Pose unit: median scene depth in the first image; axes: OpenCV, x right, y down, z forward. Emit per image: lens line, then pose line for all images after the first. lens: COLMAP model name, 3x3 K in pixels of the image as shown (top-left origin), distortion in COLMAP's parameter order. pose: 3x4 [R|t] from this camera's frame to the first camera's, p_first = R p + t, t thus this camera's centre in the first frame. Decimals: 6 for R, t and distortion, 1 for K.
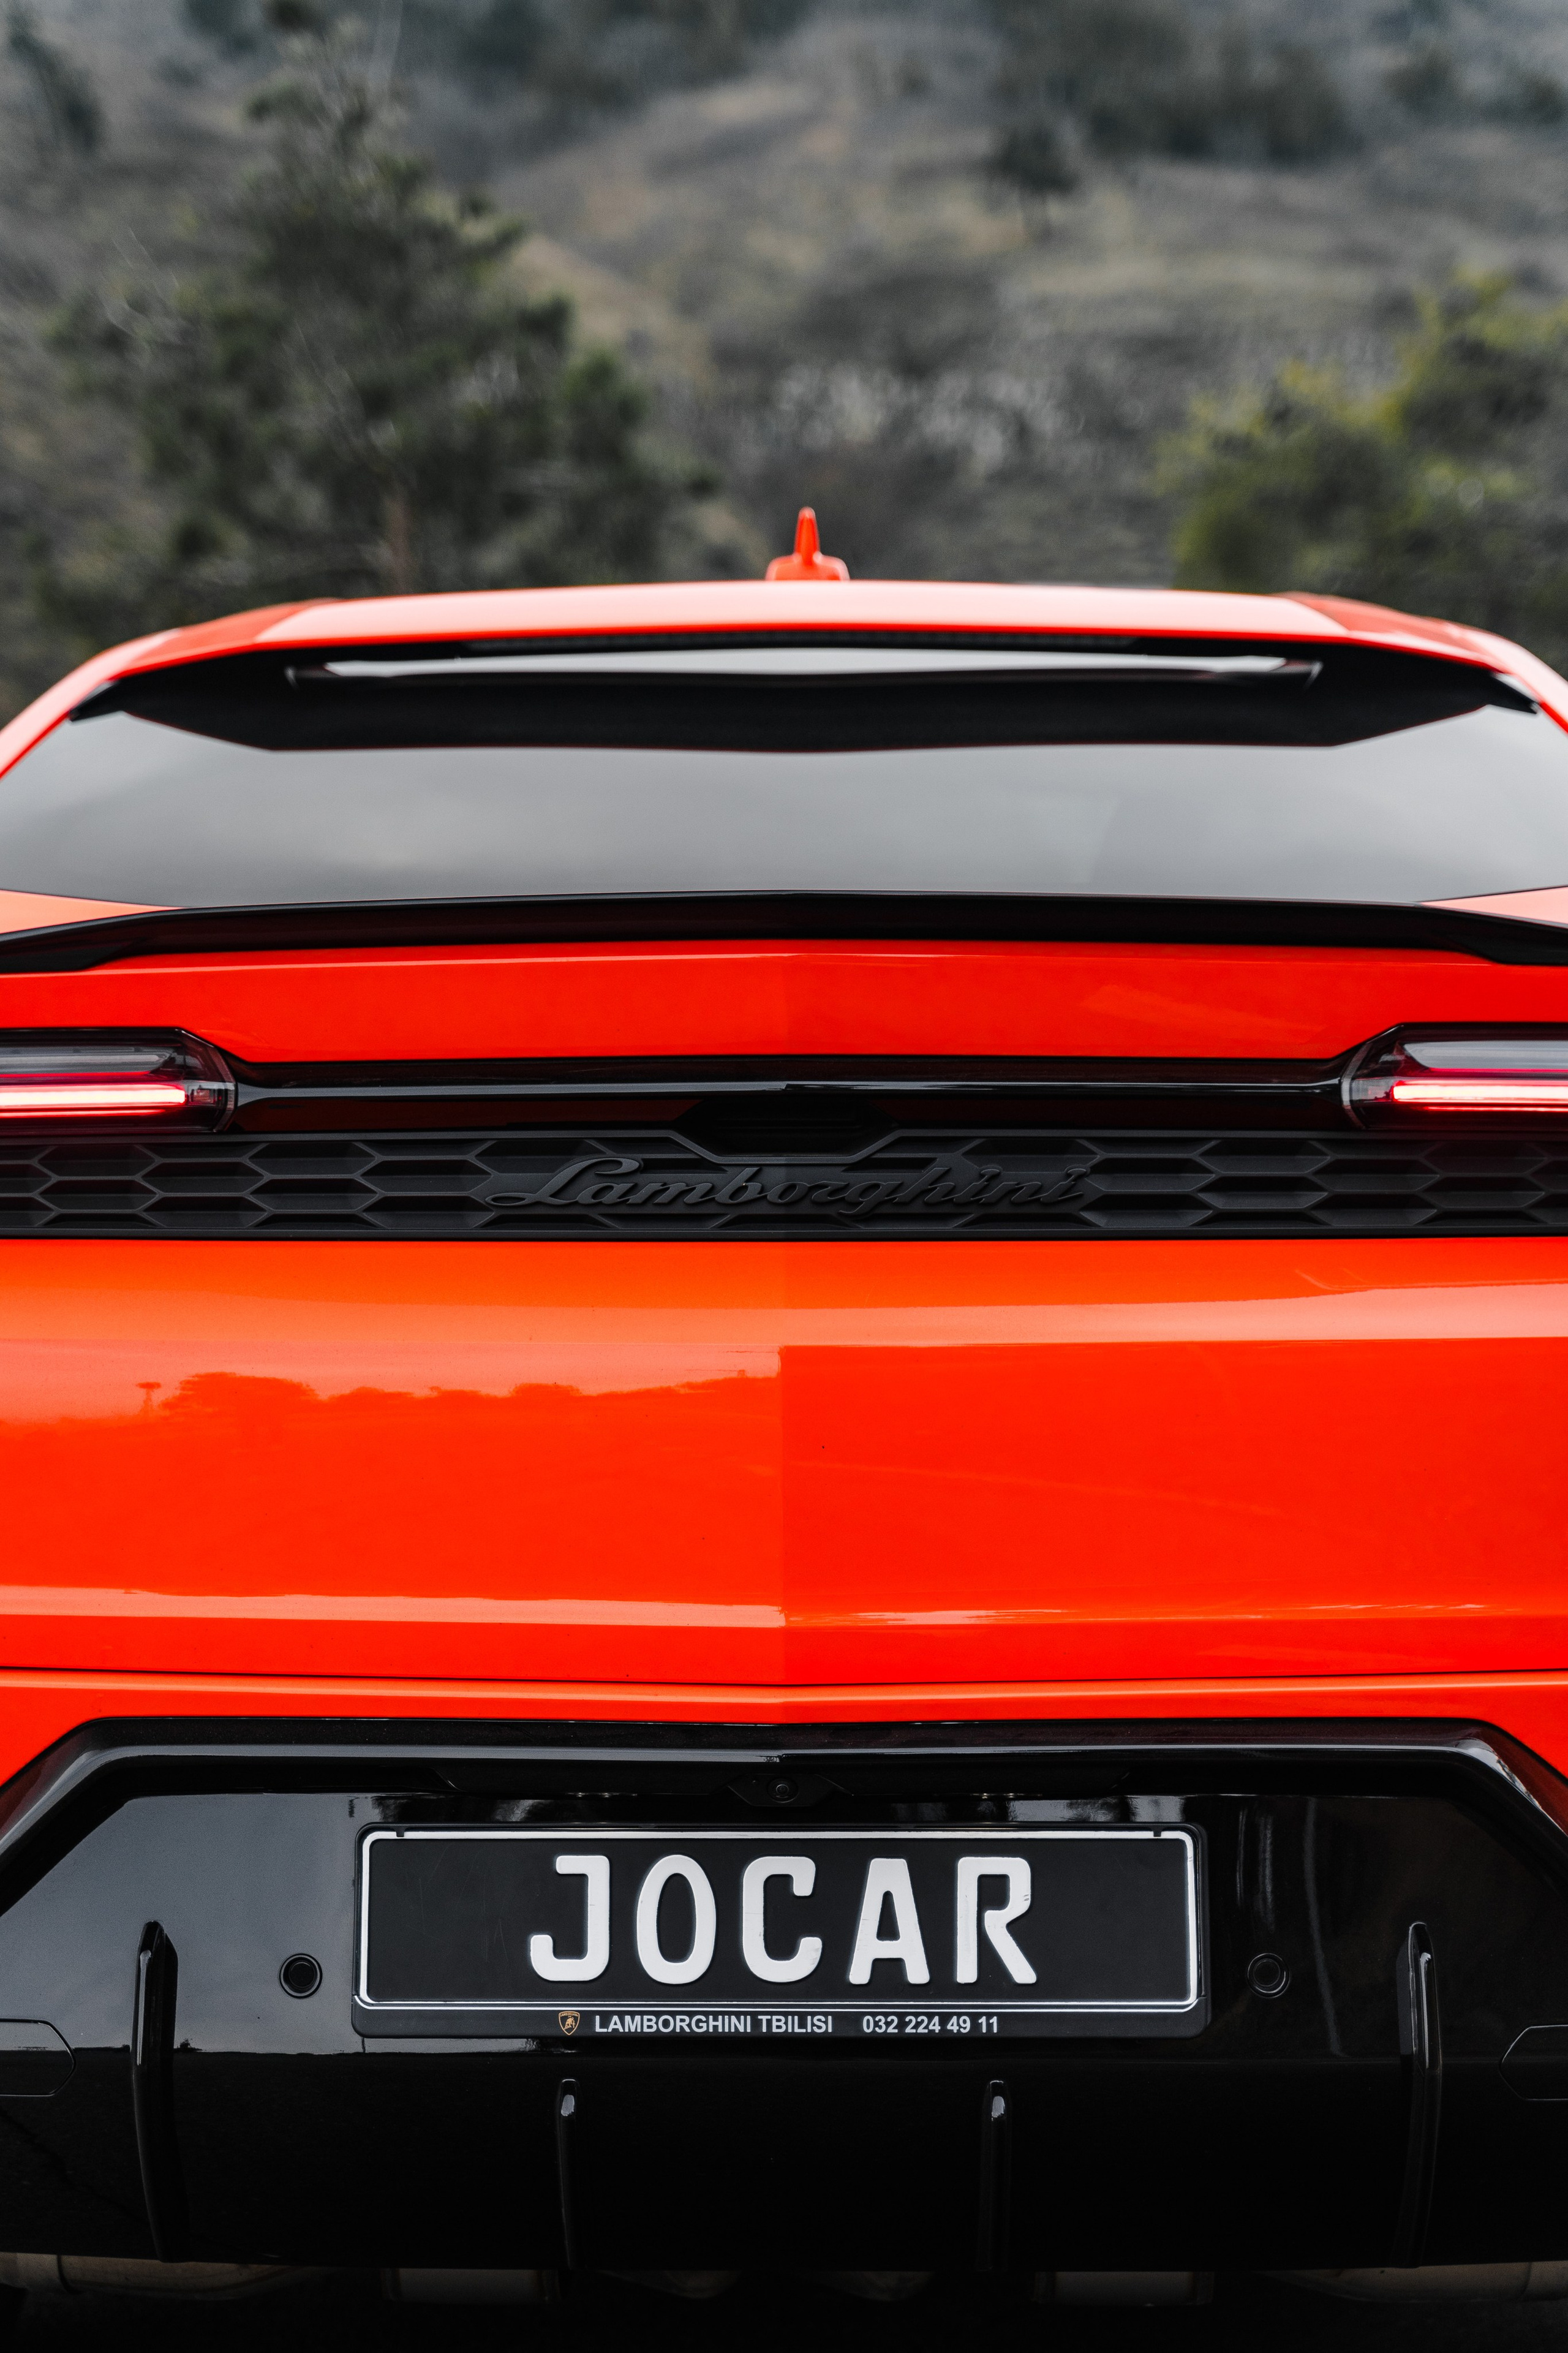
lens RADIAL K [[4125.9, 0, 941.1], [0, 4125.9, 1173.9], [0, 0, 1]] dist [0.293442, -0.003003]
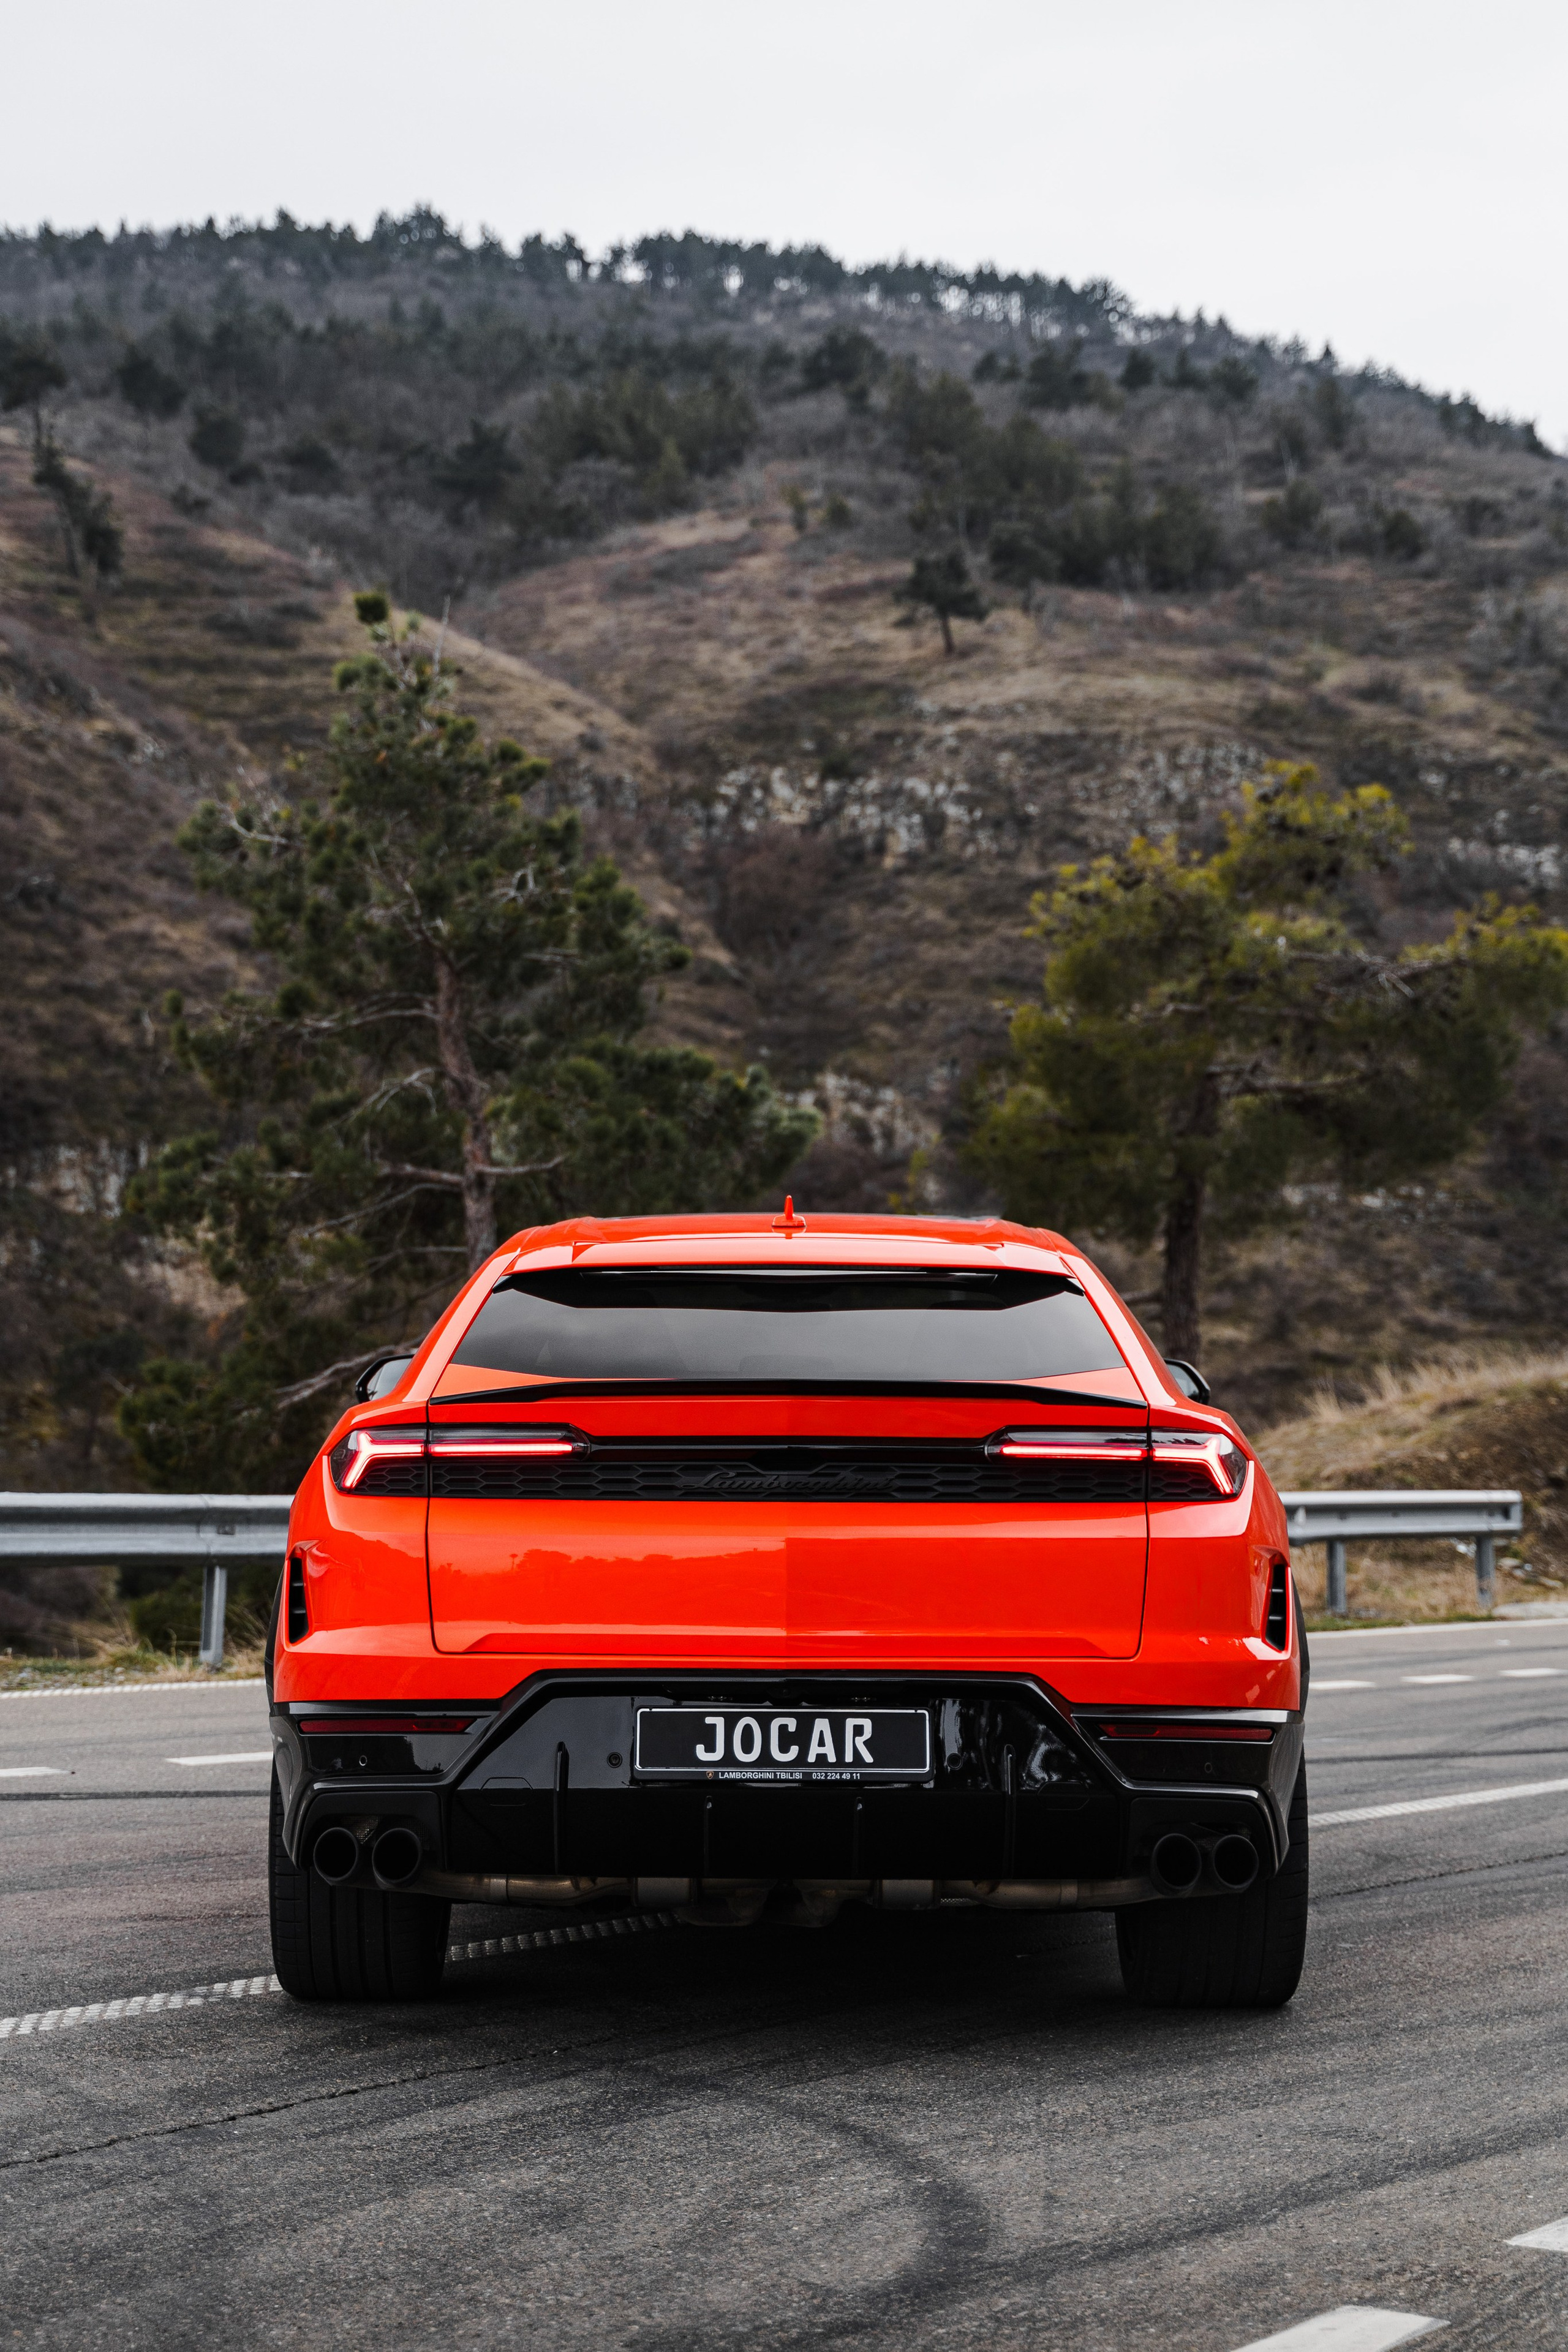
lens RADIAL K [[3885.6, 0, 784.0], [0, 3885.6, 1176.0], [0, 0, 1]] dist [0.072291, -0.020509]
pose [[0.999788, 0.006964, -0.019356, 0.001340], [-0.008471, 0.996847, -0.078895, 0.000522], [0.018745, 0.079043, 0.996695, -0.217750]]
